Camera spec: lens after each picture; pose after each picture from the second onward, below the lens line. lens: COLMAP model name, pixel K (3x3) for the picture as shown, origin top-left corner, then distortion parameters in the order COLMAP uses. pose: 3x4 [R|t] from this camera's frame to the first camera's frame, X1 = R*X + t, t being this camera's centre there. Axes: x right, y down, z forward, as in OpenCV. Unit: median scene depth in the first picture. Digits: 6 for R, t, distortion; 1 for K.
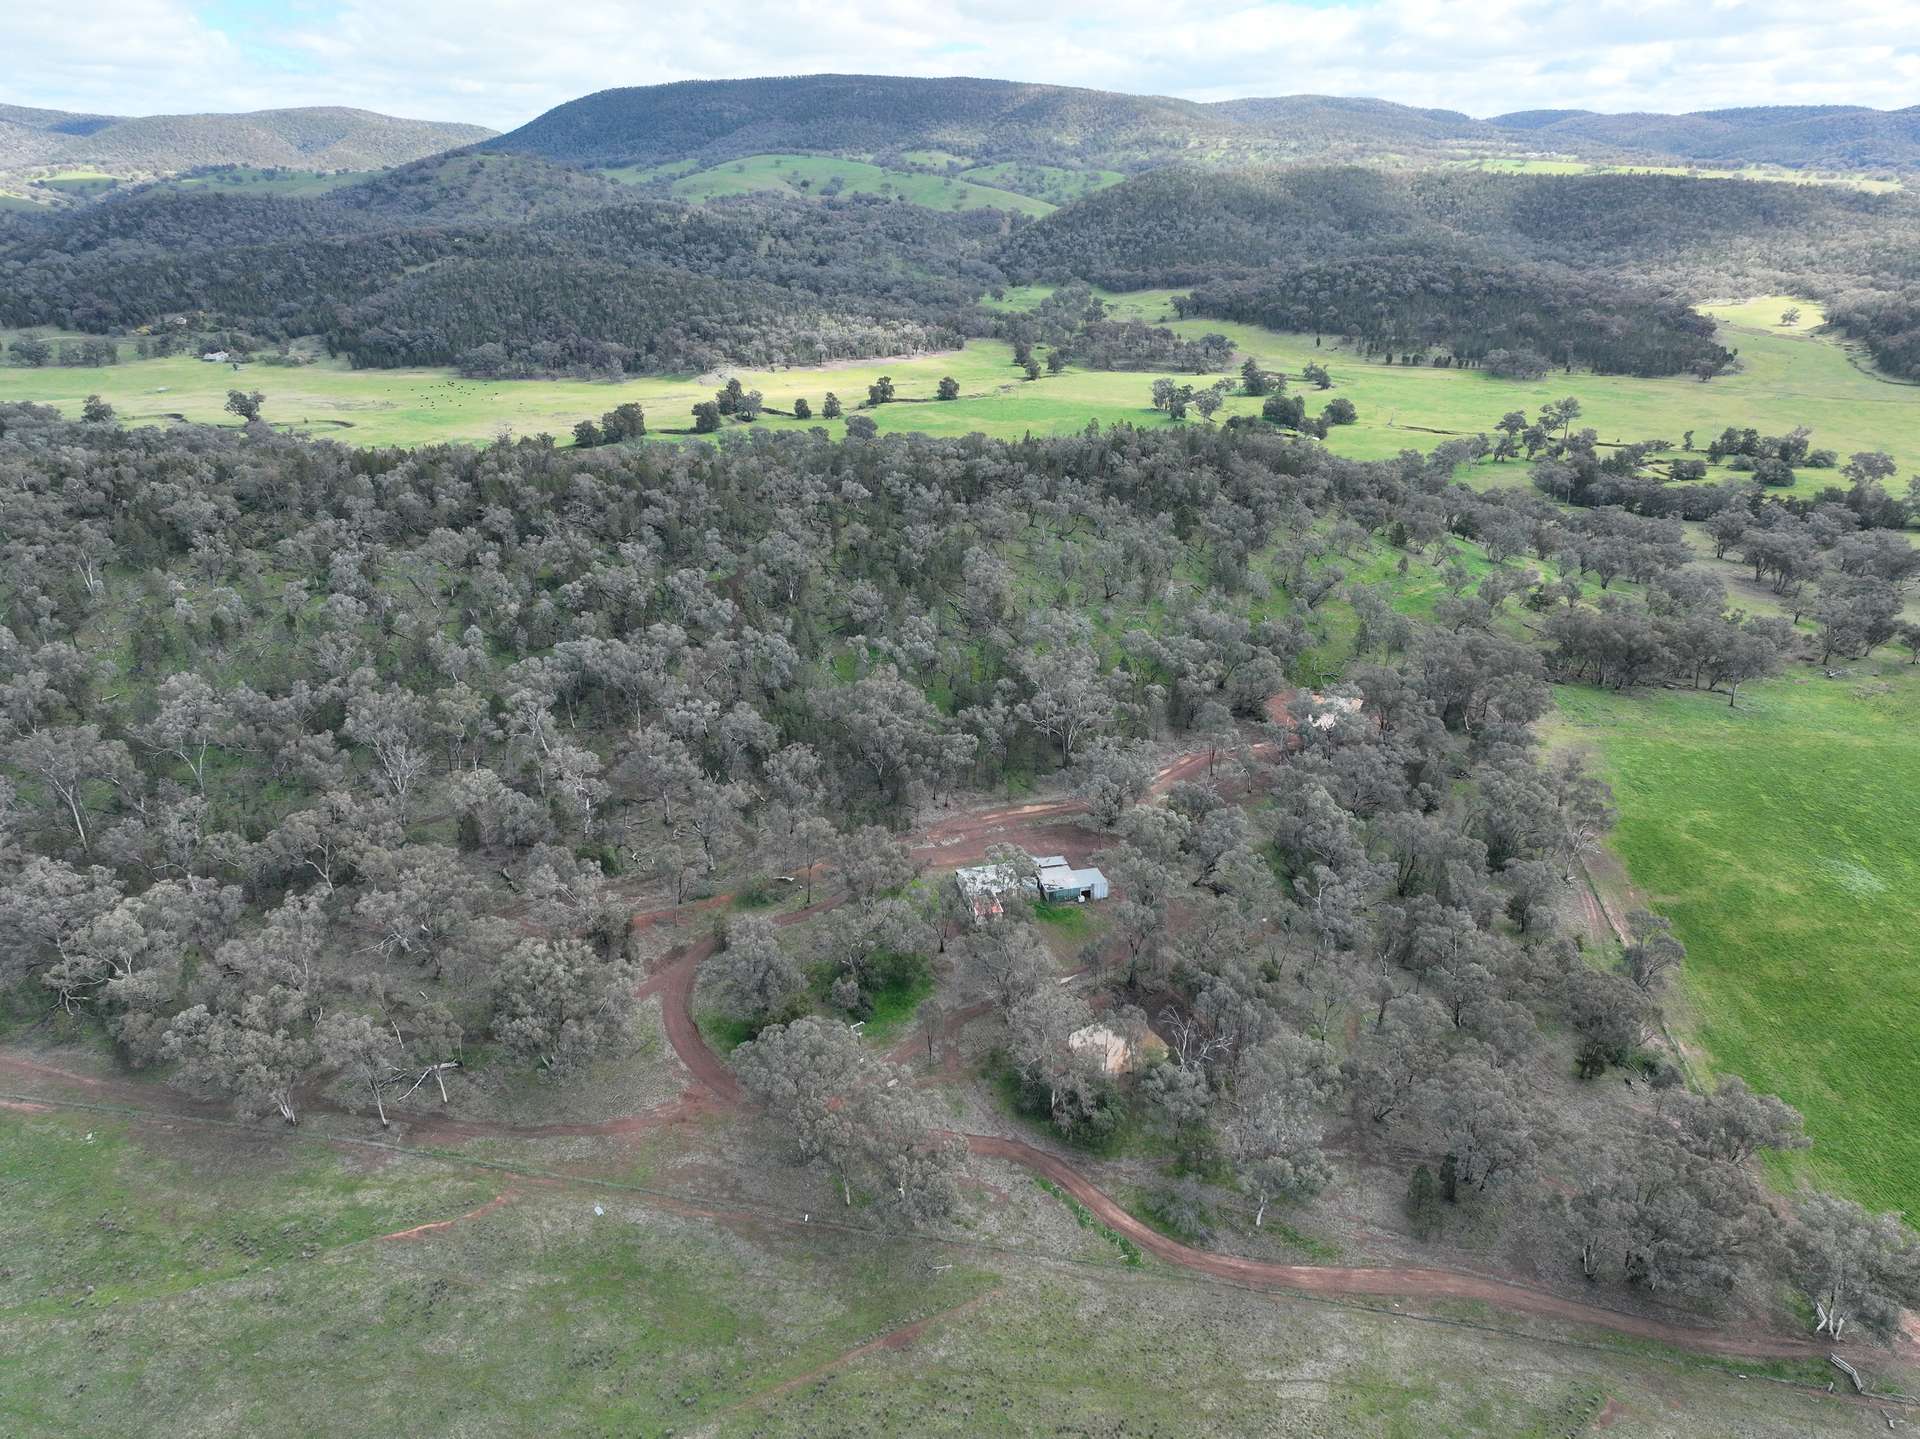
lens RADIAL K [[1354.2, 0, 964.5], [0, 1354.2, 716.0], [0, 0, 1]] dist [-0.001430, 0.020919]
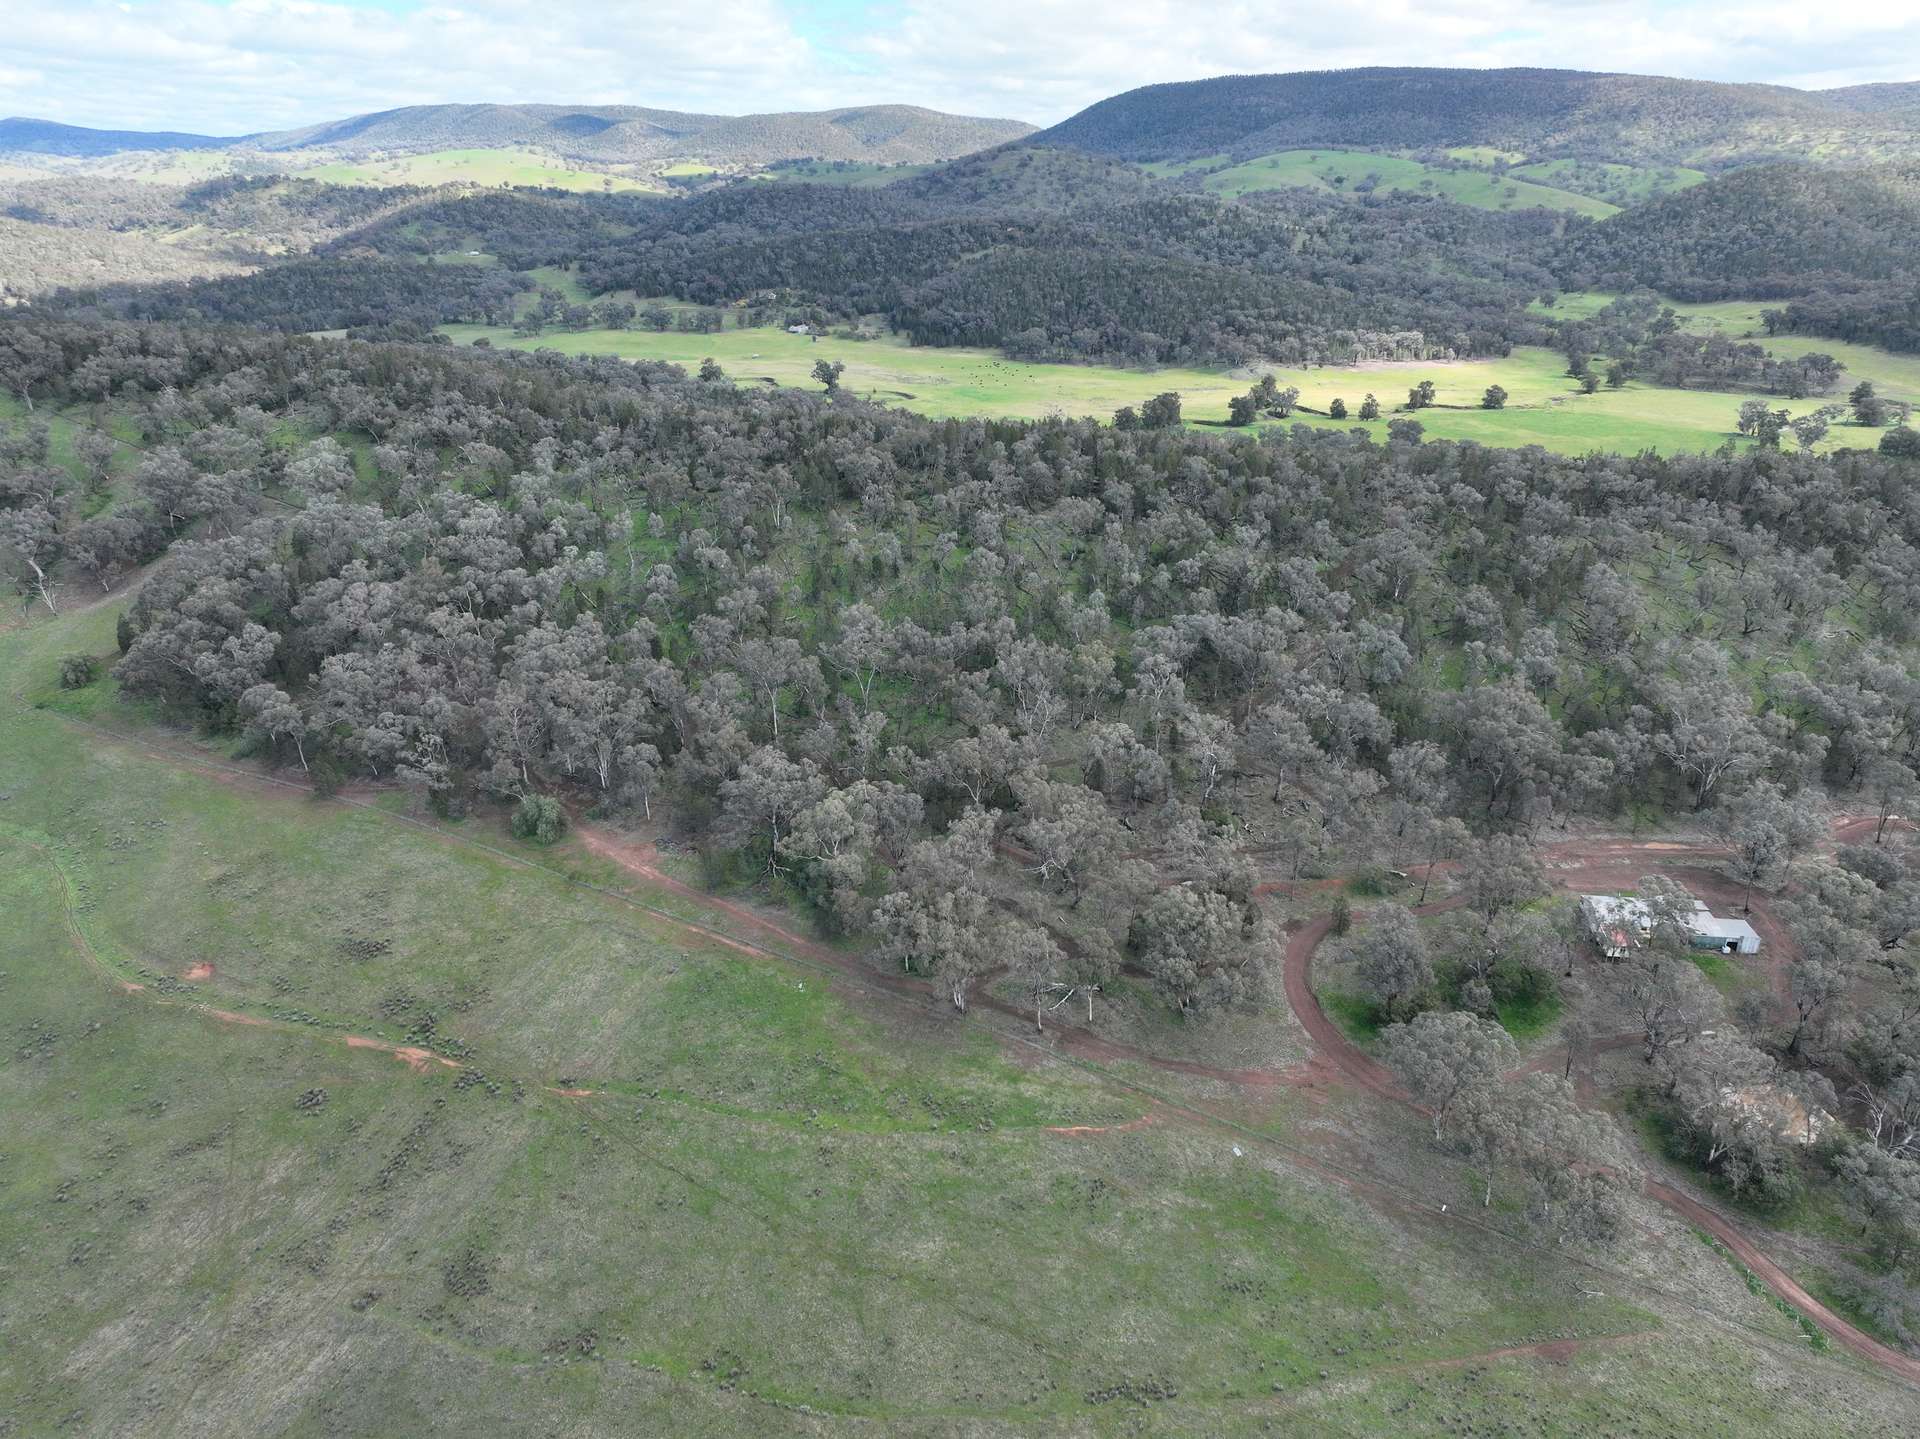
lens RADIAL K [[1354.2, 0, 964.5], [0, 1354.2, 716.0], [0, 0, 1]] dist [-0.001430, 0.020919]
pose [[0.940322, 0.135926, -0.311959, -0.103124], [-0.134959, 0.990541, 0.024797, 0.017600], [0.312378, 0.018785, 0.949772, -0.040392]]
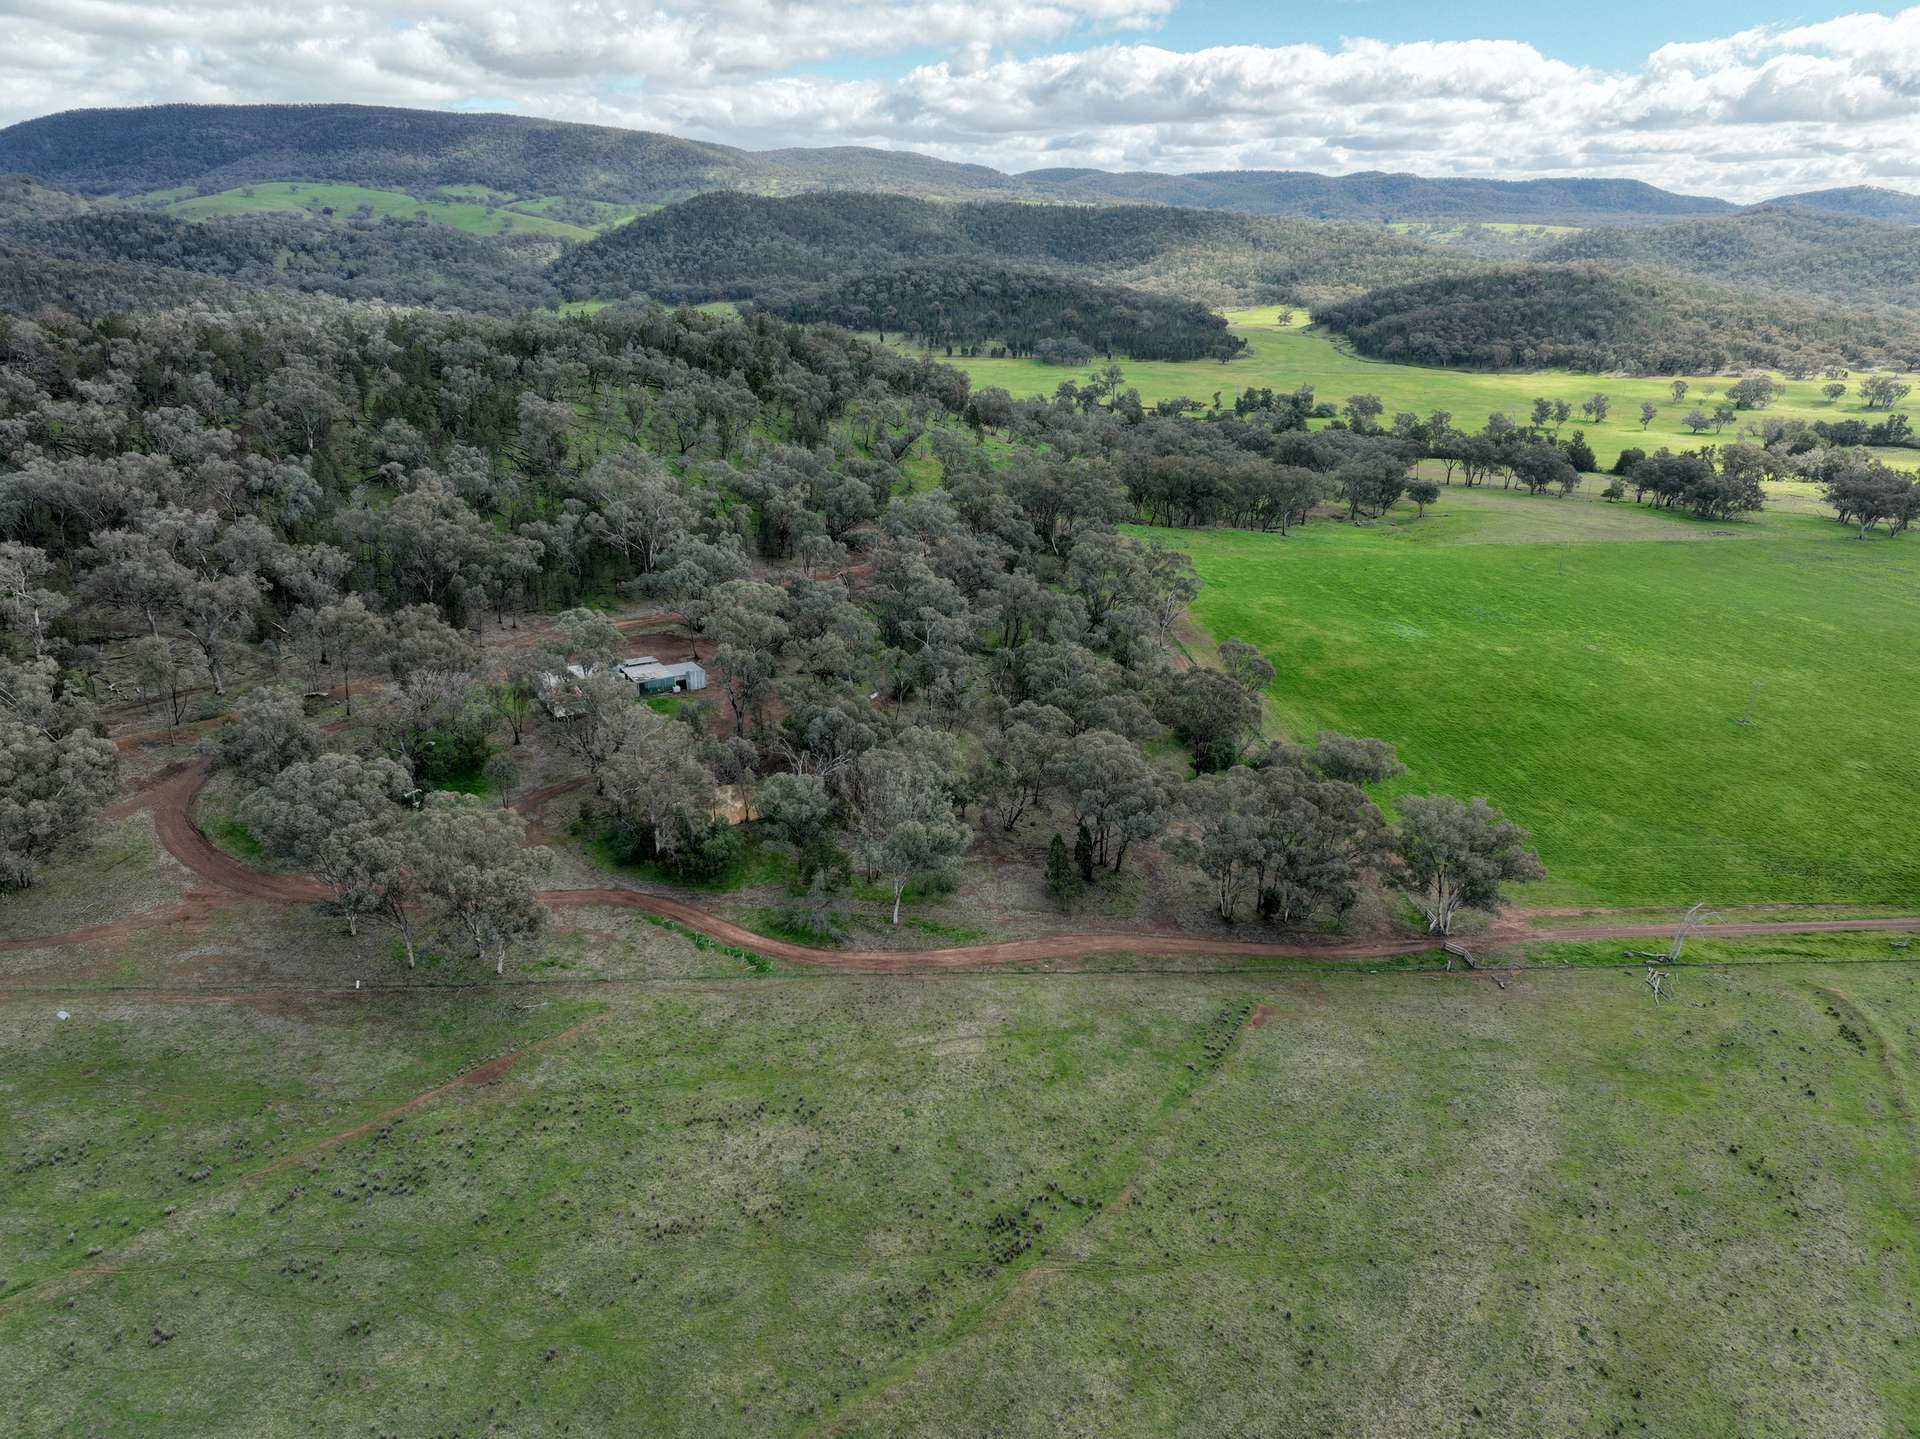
lens RADIAL K [[1354.8, 0, 963.5], [0, 1354.8, 717.7], [0, 0, 1]] dist [-0.004479, 0.023511]
pose [[0.954095, -0.089855, 0.285708, 0.006848], [0.101661, 0.994460, -0.026733, 0.148733], [-0.281723, 0.054551, 0.957944, 0.059295]]
